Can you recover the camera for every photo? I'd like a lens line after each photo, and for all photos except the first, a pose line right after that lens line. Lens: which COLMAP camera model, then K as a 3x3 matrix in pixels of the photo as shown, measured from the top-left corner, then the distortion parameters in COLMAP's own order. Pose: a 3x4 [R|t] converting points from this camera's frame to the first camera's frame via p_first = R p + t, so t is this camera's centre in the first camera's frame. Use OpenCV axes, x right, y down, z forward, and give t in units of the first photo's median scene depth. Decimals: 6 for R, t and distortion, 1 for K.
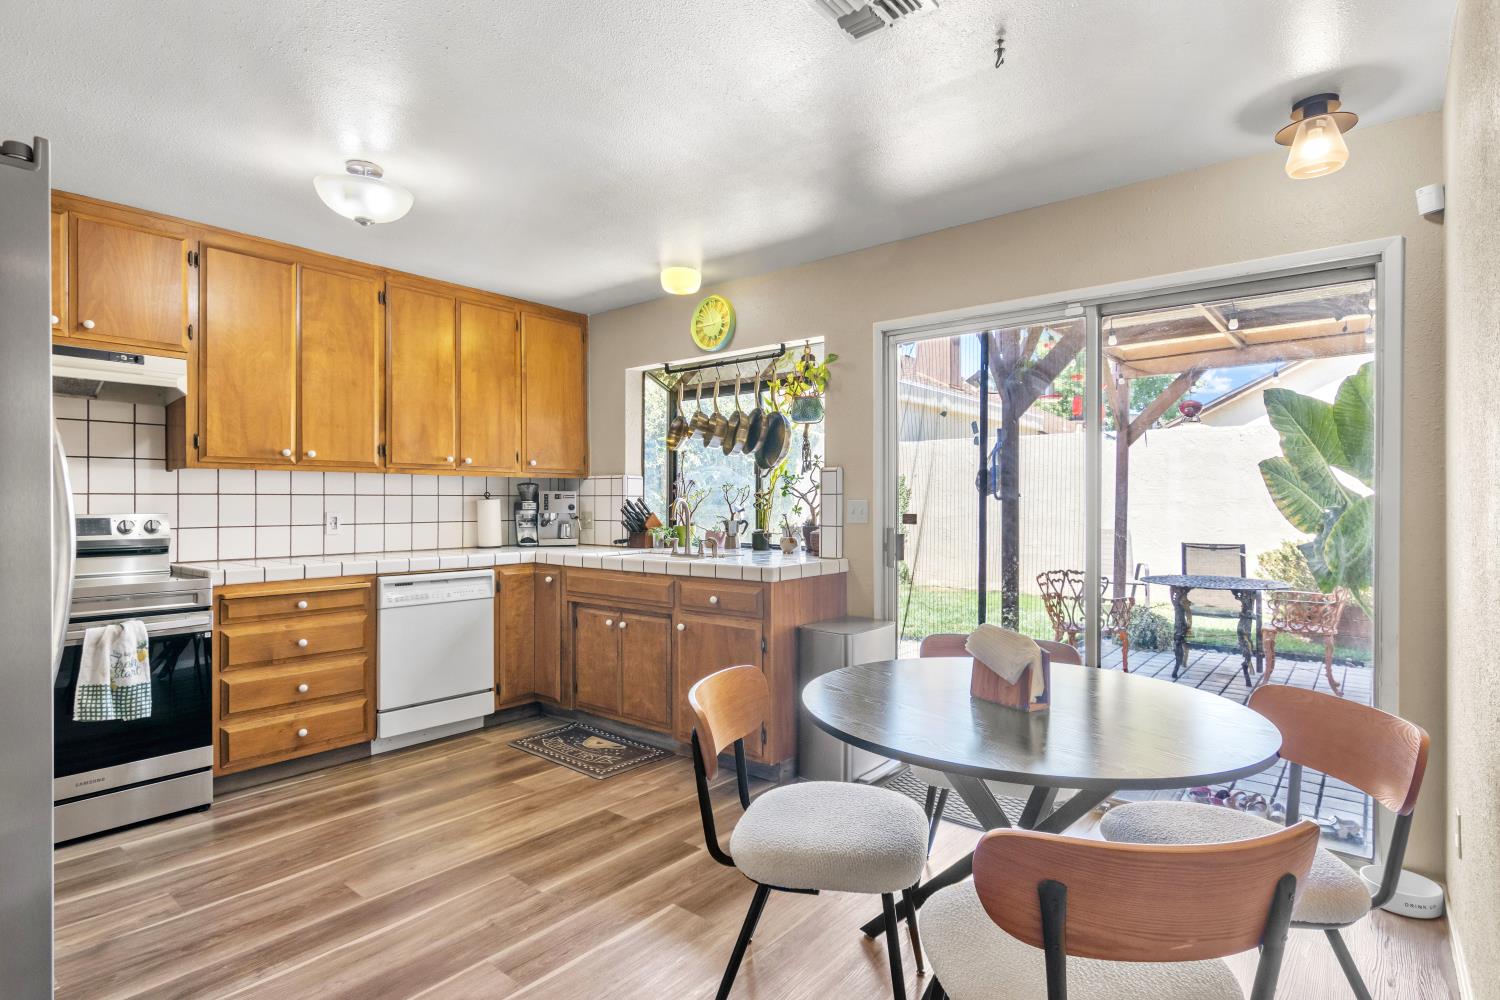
lens RADIAL K [[762.8, 0, 750.8], [0, 762.8, 500.5], [0, 0, 1]] dist [-0.004319, 0.002313]
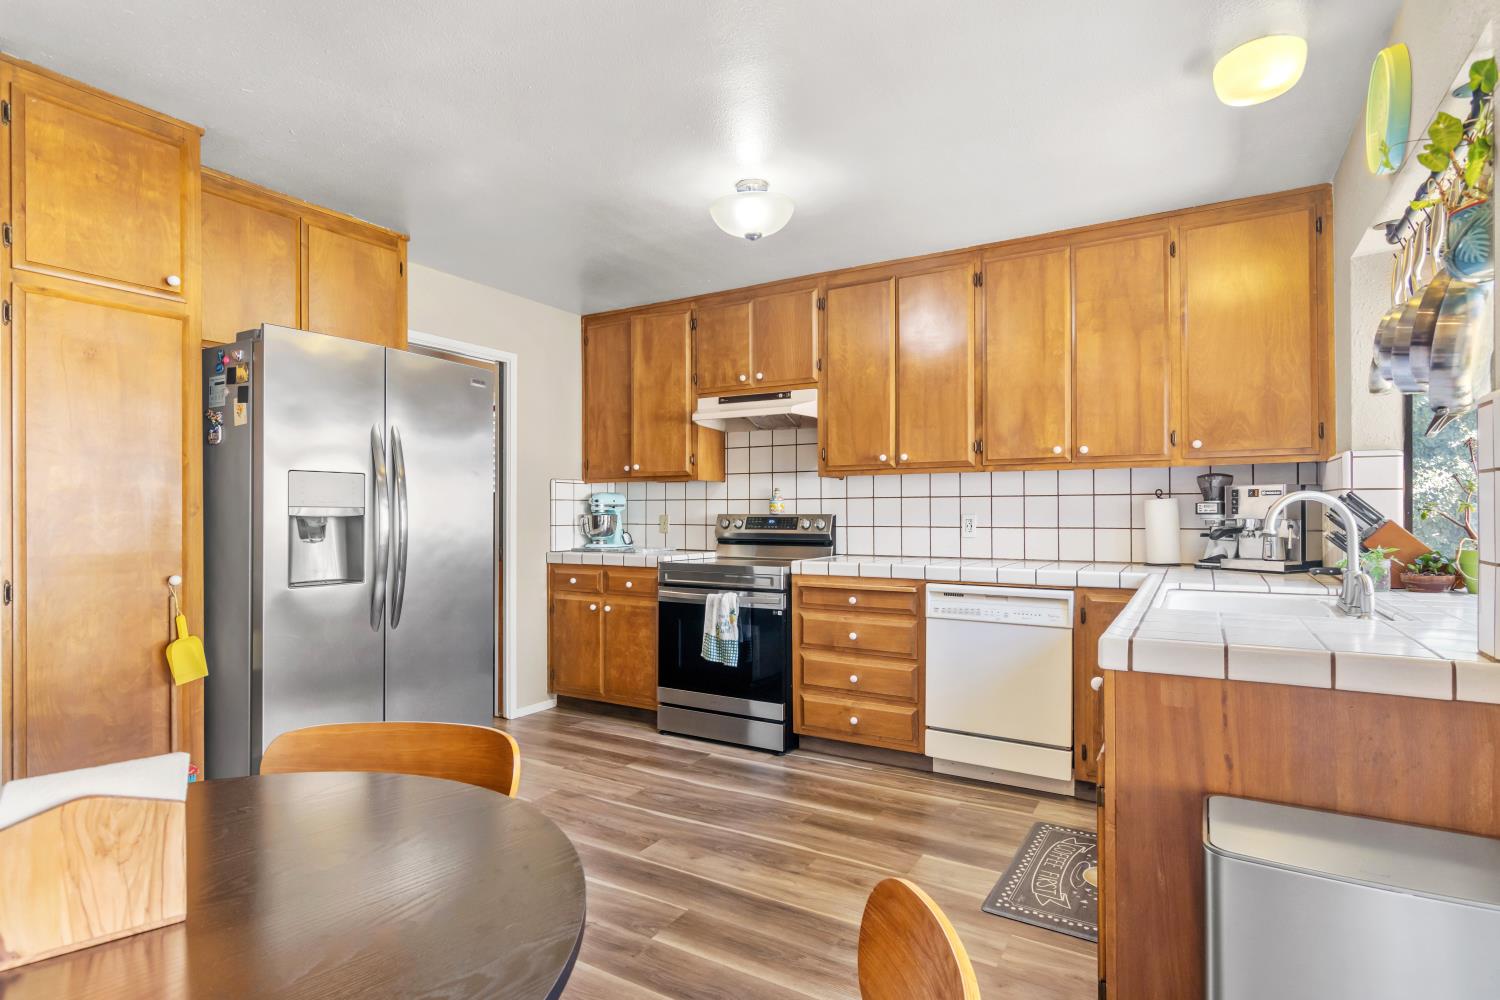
lens RADIAL K [[762.8, 0, 749.4], [0, 762.8, 508.7], [0, 0, 1]] dist [-0.004319, 0.002313]
pose [[0.144976, -0.001815, -0.989434, 0.419656], [0.006463, 0.999979, -0.000887, 0.008061], [0.989414, -0.006266, 0.144984, 0.662168]]
